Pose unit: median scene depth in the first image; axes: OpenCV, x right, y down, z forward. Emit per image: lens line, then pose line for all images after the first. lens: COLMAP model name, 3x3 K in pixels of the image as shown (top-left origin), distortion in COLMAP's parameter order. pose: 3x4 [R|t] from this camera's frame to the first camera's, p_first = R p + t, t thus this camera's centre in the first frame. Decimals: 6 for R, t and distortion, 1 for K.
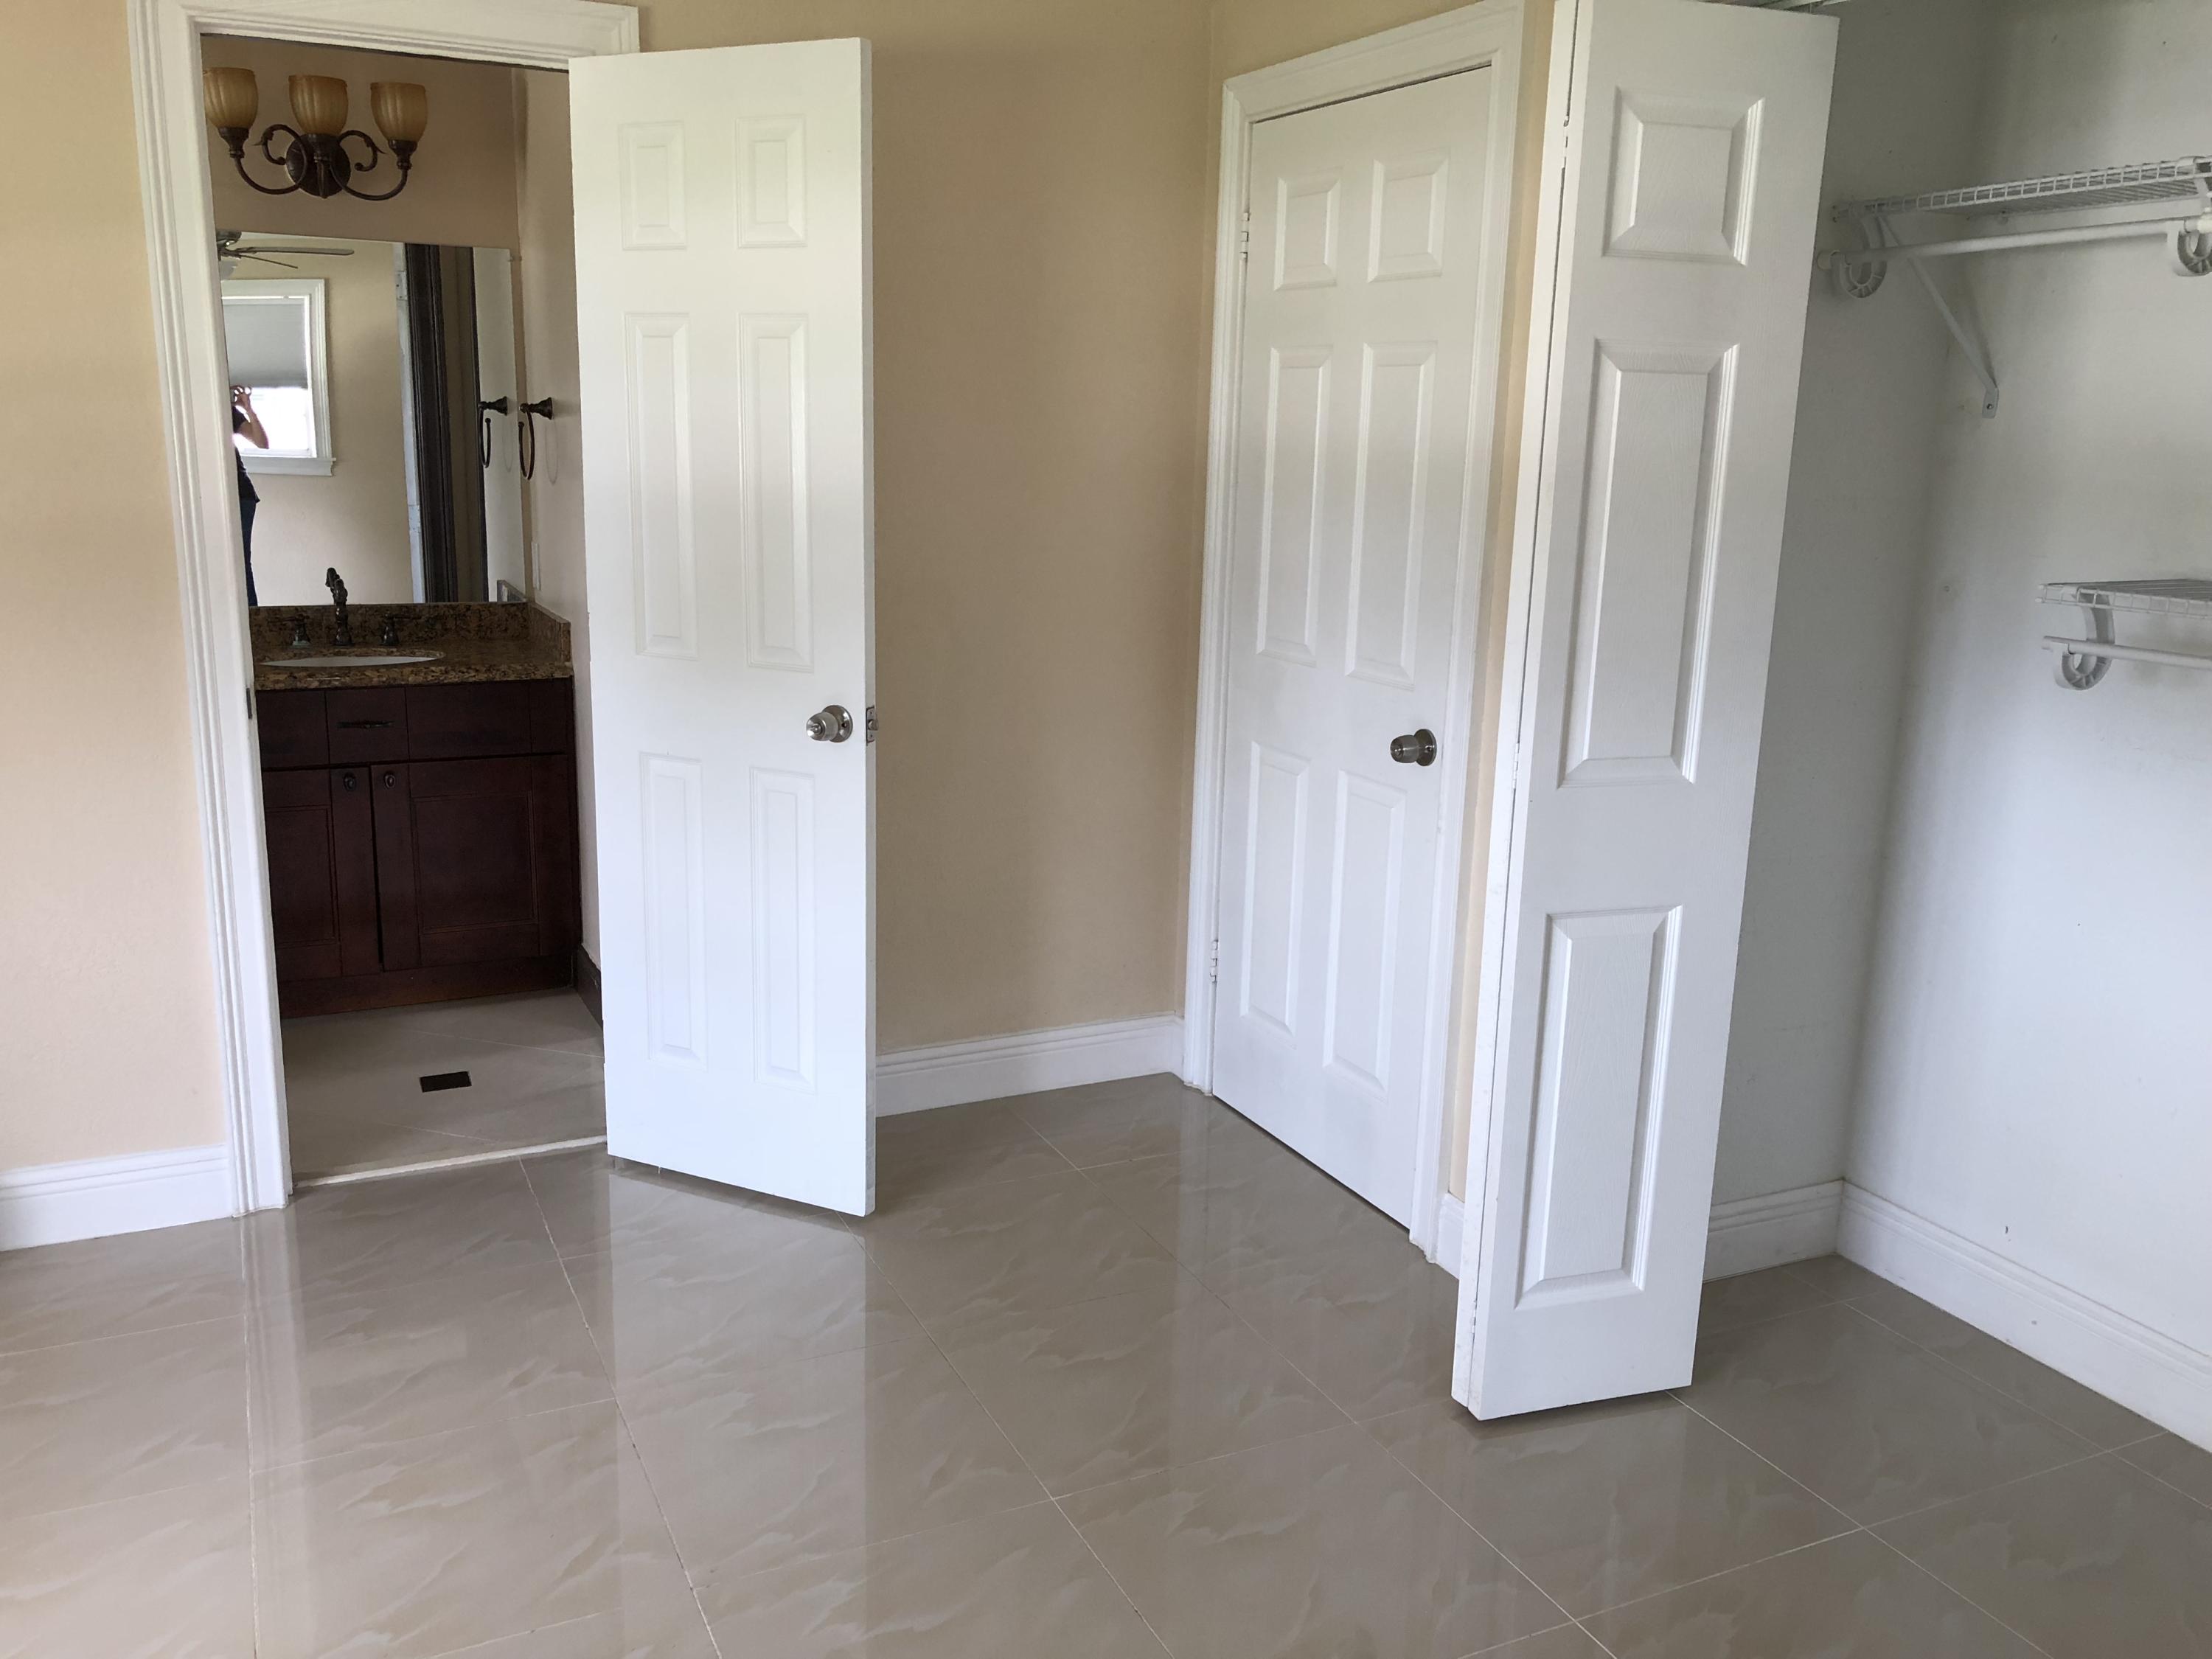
lens RADIAL K [[1815.1, 0, 1107.2], [0, 1815.1, 823.4], [0, 0, 1]] dist [0.049739, -0.053695]
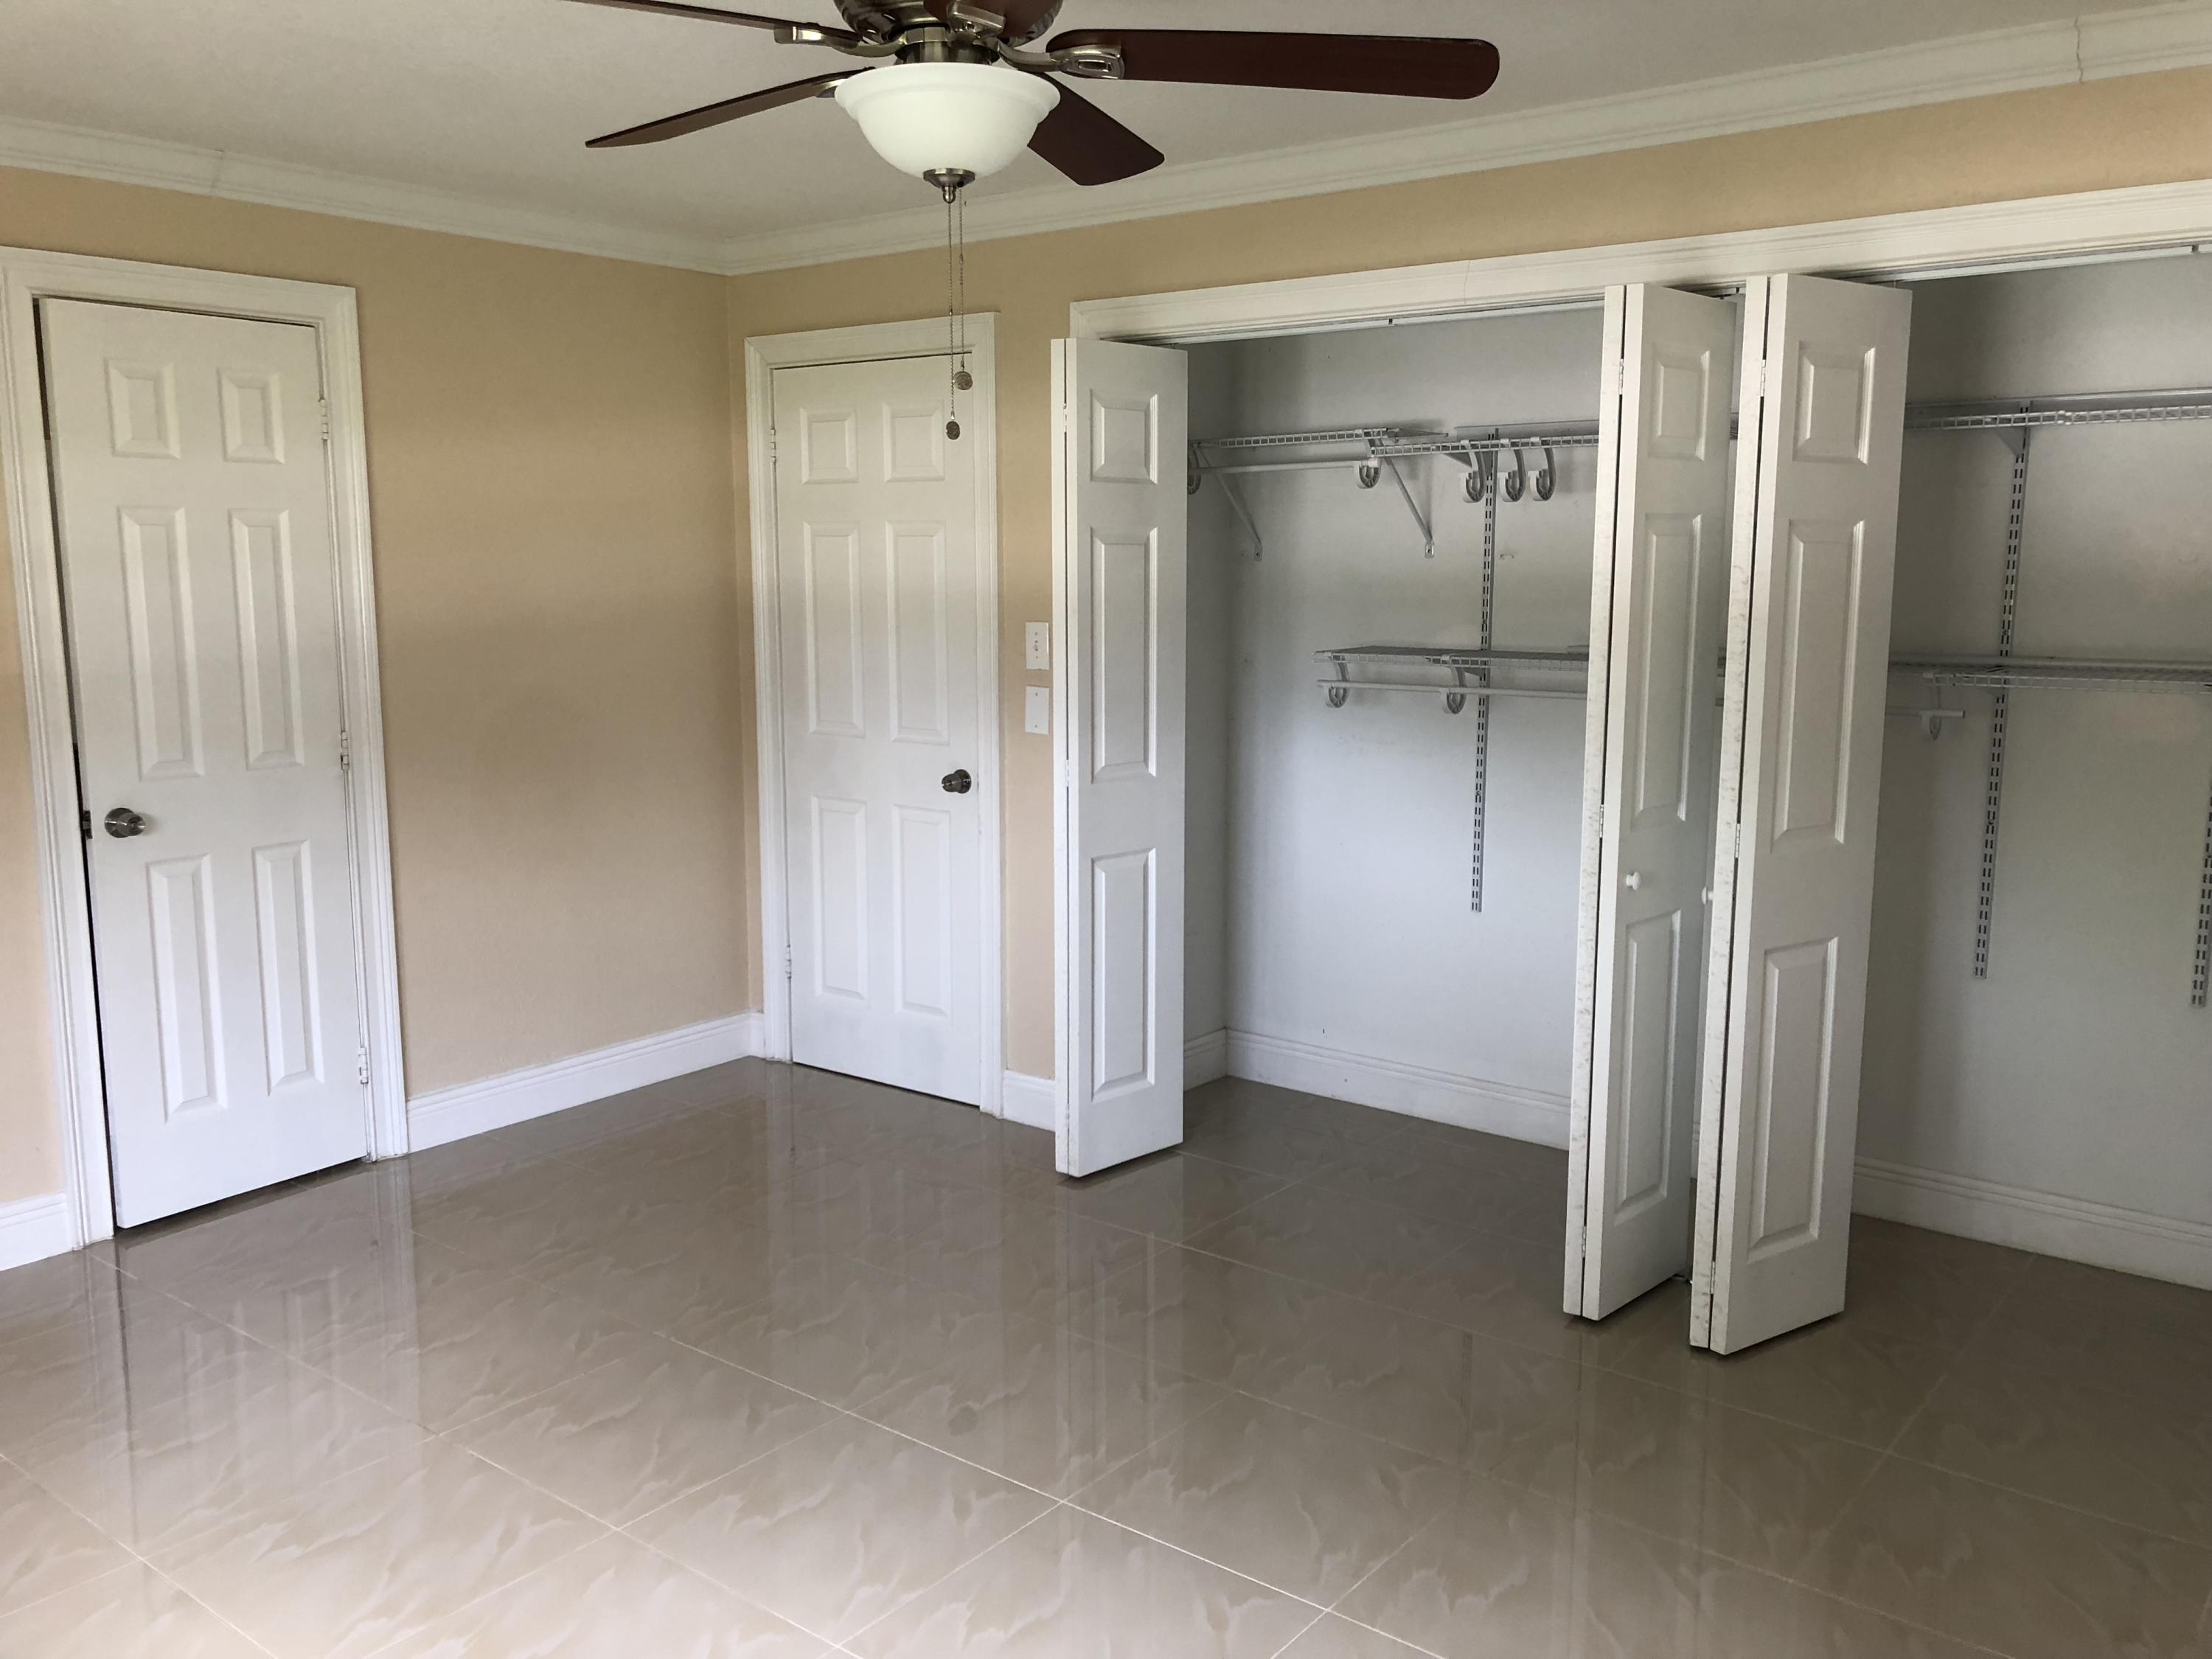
lens RADIAL K [[1815.1, 0, 1111.1], [0, 1815.1, 841.8], [0, 0, 1]] dist [0.049739, -0.053695]
pose [[0.896110, -0.098017, 0.432874, -0.425723], [0.122409, 0.992063, -0.028767, 0.076600], [-0.426618, 0.078766, 0.900995, -0.479782]]
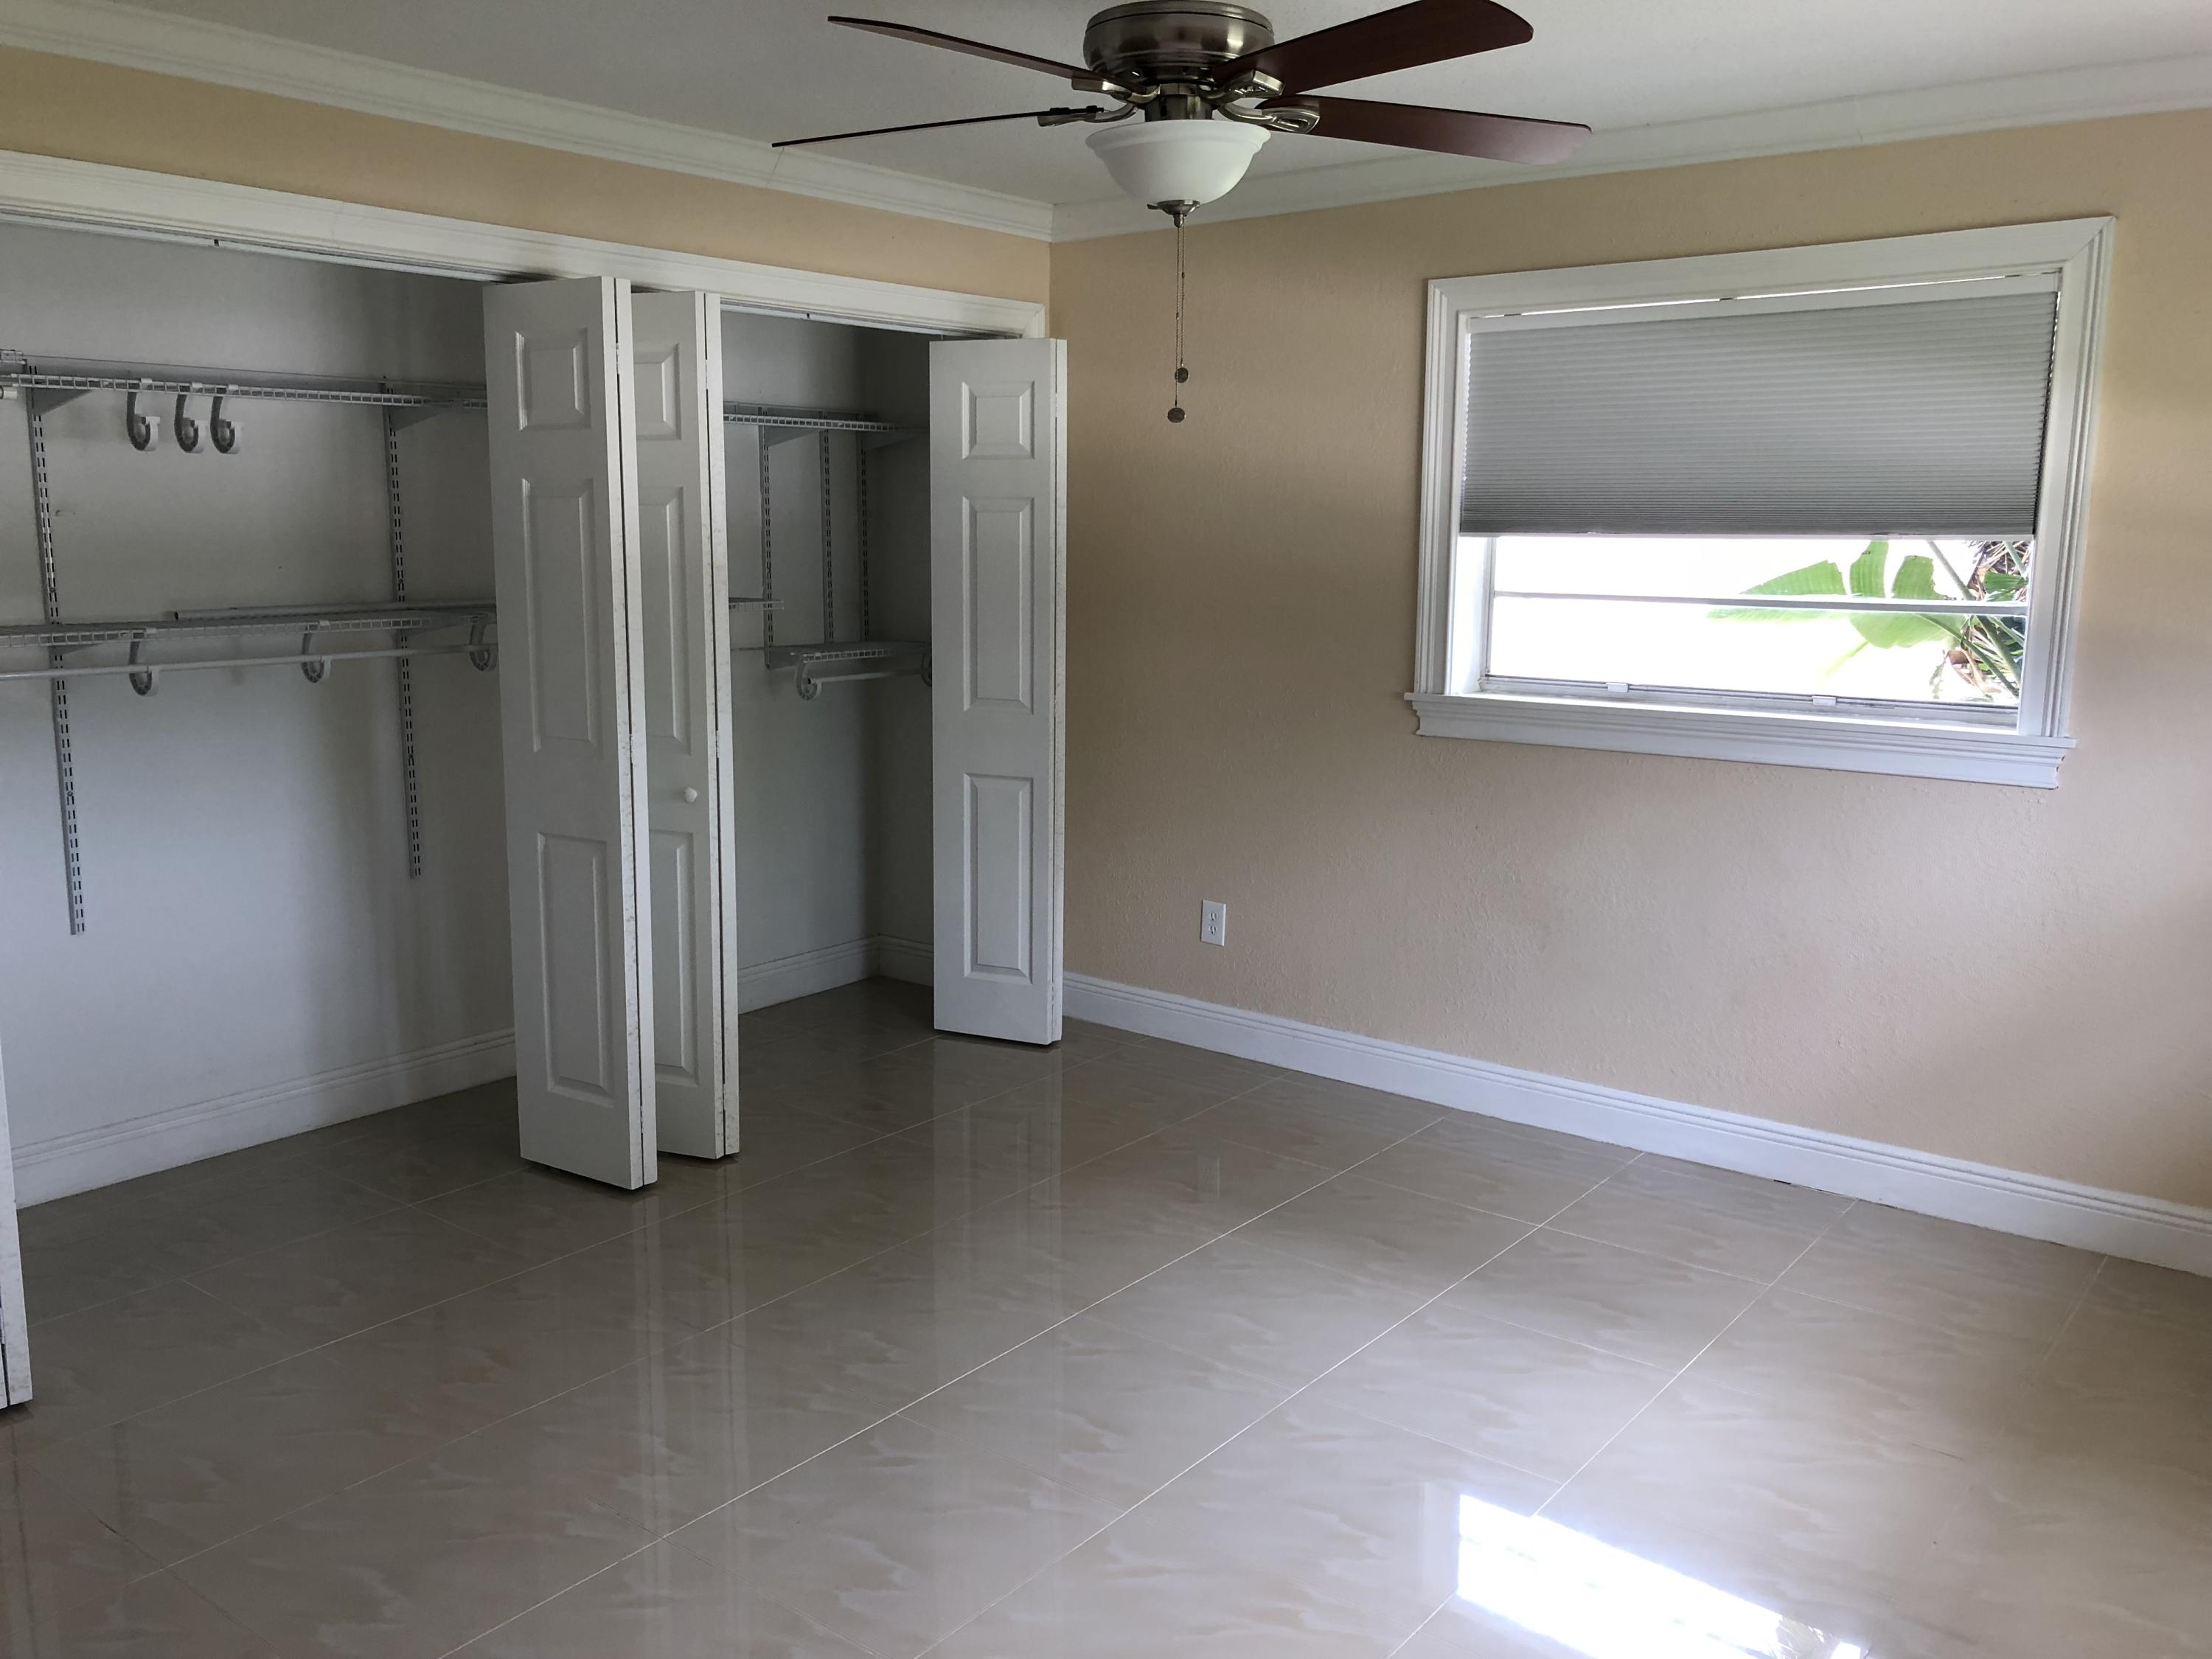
lens RADIAL K [[1815.1, 0, 1116.0], [0, 1815.1, 813.8], [0, 0, 1]] dist [0.049739, -0.053695]
pose [[-0.447233, -0.178252, 0.876475, -1.048220], [0.180284, 0.941861, 0.283542, -0.237314], [-0.876059, 0.284824, -0.389095, 0.813995]]
